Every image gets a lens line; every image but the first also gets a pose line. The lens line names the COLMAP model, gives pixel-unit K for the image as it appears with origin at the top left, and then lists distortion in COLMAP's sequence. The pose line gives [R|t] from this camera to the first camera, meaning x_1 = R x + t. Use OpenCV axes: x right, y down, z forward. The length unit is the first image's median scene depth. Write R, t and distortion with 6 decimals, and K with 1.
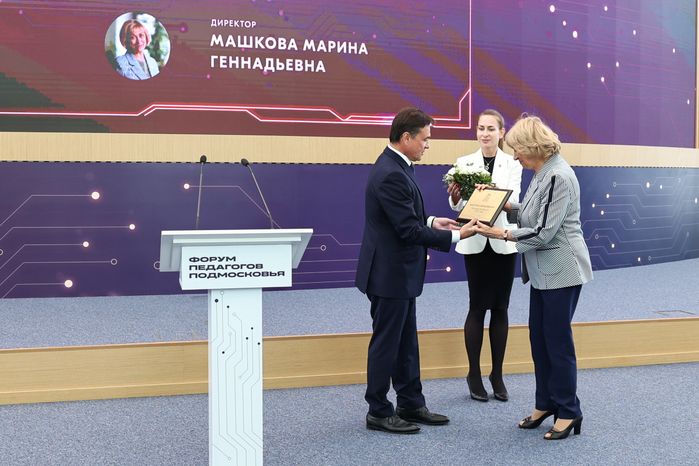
lens RADIAL K [[714.7, 0, 349.6], [0, 714.7, 202.9], [0, 0, 1]] dist [-0.000822, 0.002304]
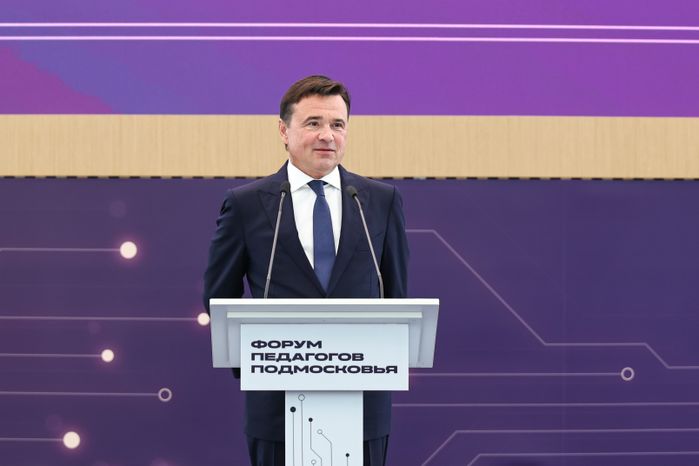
lens RADIAL K [[2408.9, 0, 349.5], [0, 2408.9, 233.0], [0, 0, 1]] dist [-0.000027, -1.325351]
pose [[0.967098, 0.001928, -0.254399, 0.415062], [-0.007431, 0.999759, -0.020675, 0.022320], [0.254297, 0.021885, 0.966878, -1.090013]]
